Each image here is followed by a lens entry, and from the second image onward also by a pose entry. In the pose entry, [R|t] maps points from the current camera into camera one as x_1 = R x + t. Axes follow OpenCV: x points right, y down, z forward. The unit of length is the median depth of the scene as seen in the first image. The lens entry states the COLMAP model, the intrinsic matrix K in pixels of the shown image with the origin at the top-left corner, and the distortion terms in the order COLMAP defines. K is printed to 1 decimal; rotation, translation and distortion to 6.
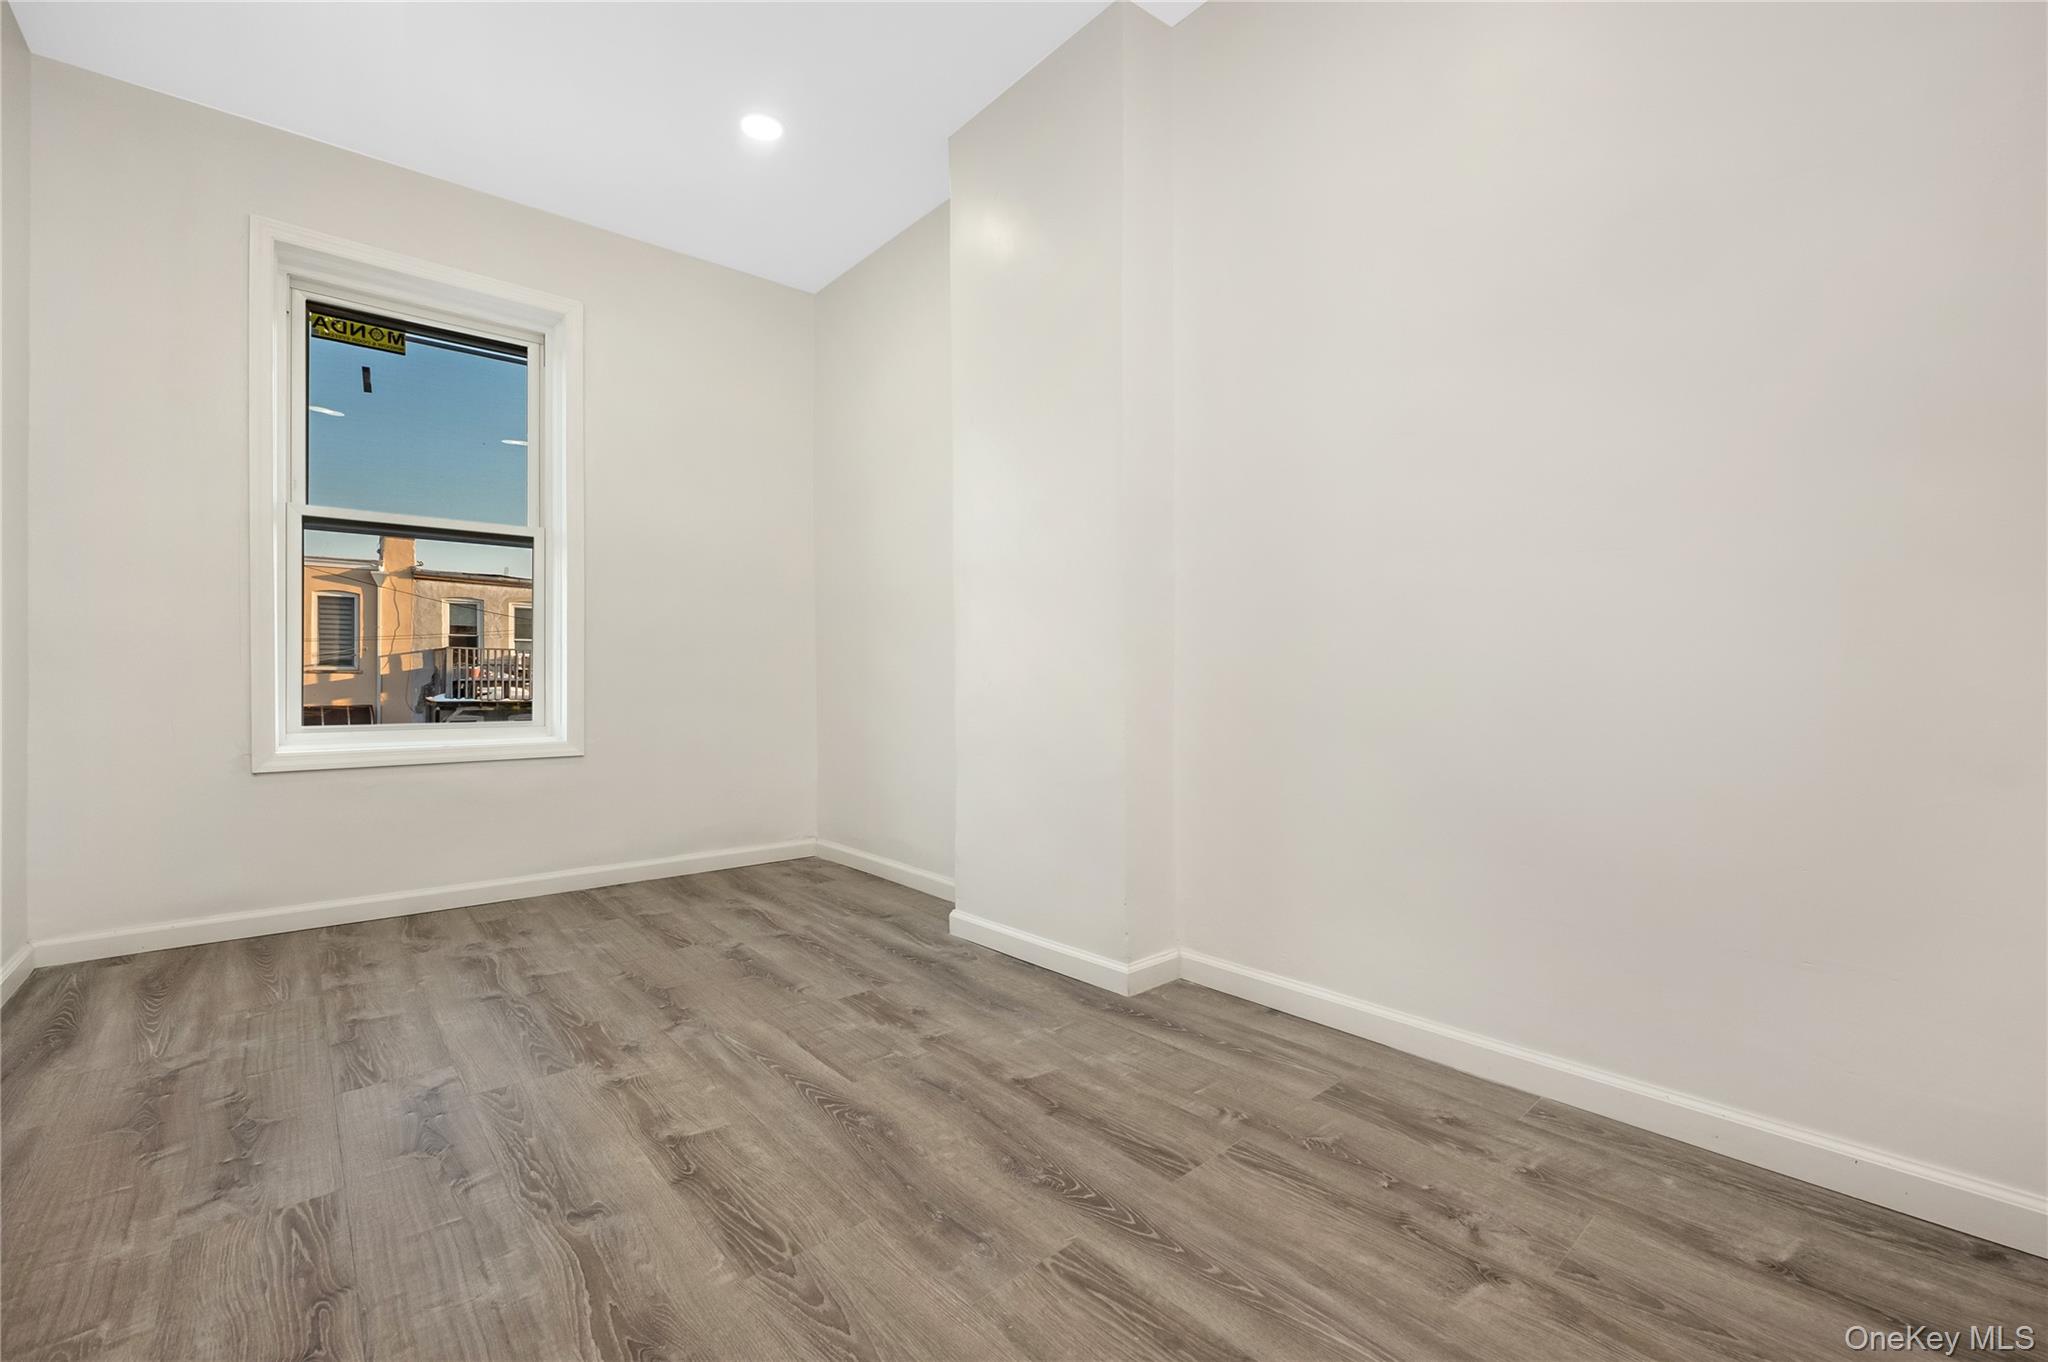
lens RADIAL K [[873.2, 0, 1027.0], [0, 873.2, 676.8], [0, 0, 1]] dist [-0.000021, -0.000049]
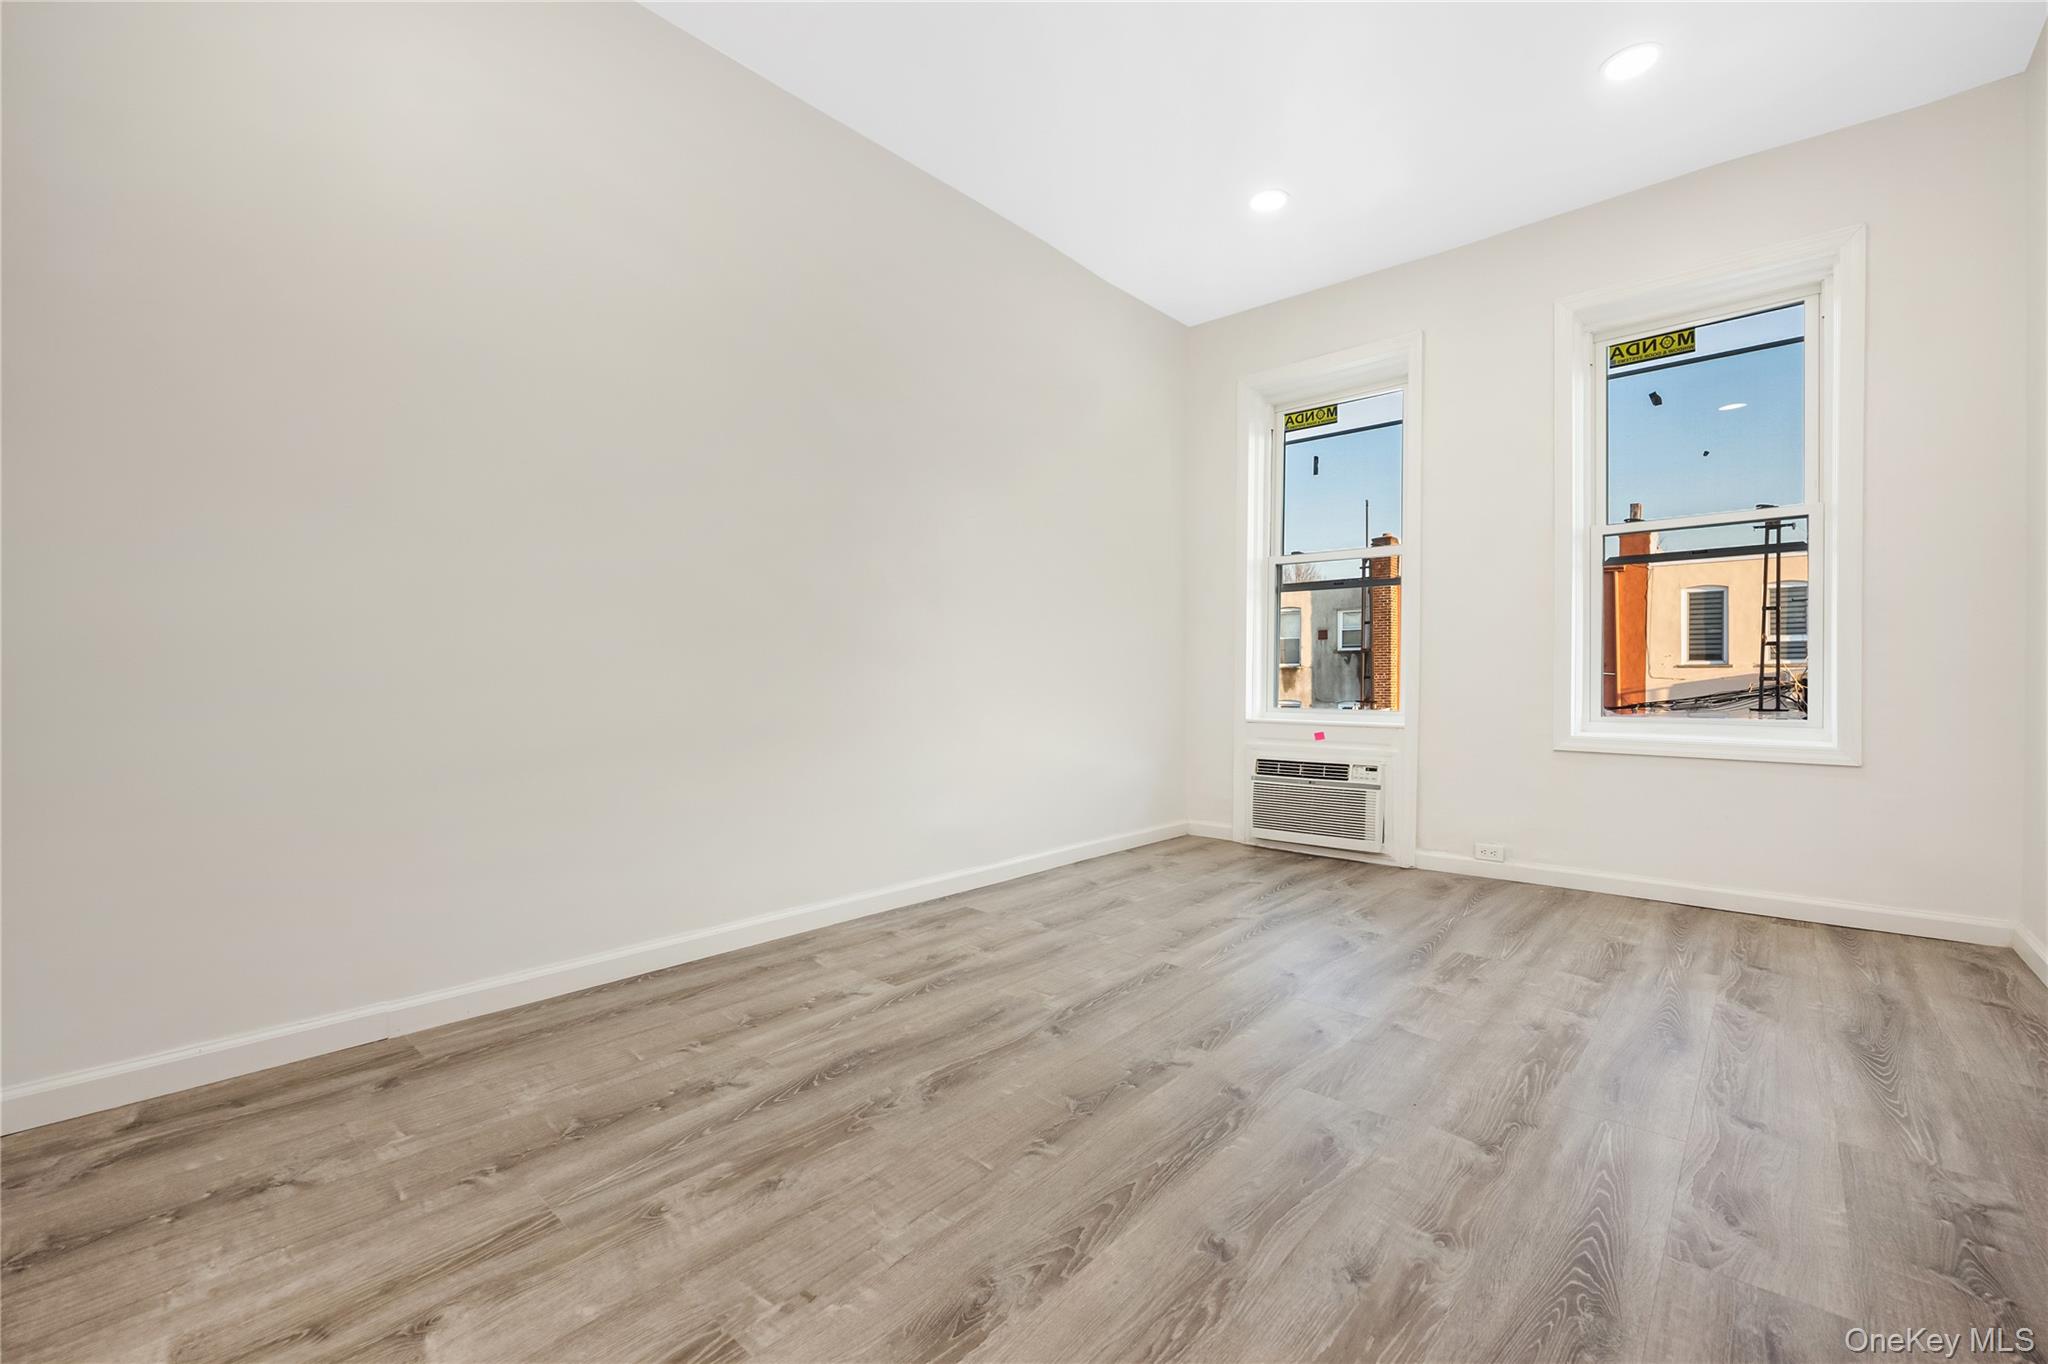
lens RADIAL K [[787.3, 0, 1026.7], [0, 787.3, 686.0], [0, 0, 1]] dist [-0.011042, -0.000266]
pose [[0.100255, 0.014807, -0.994852, 0.149148], [0.007972, 0.999845, 0.015685, -0.003672], [0.994930, -0.009503, 0.100121, 0.133600]]
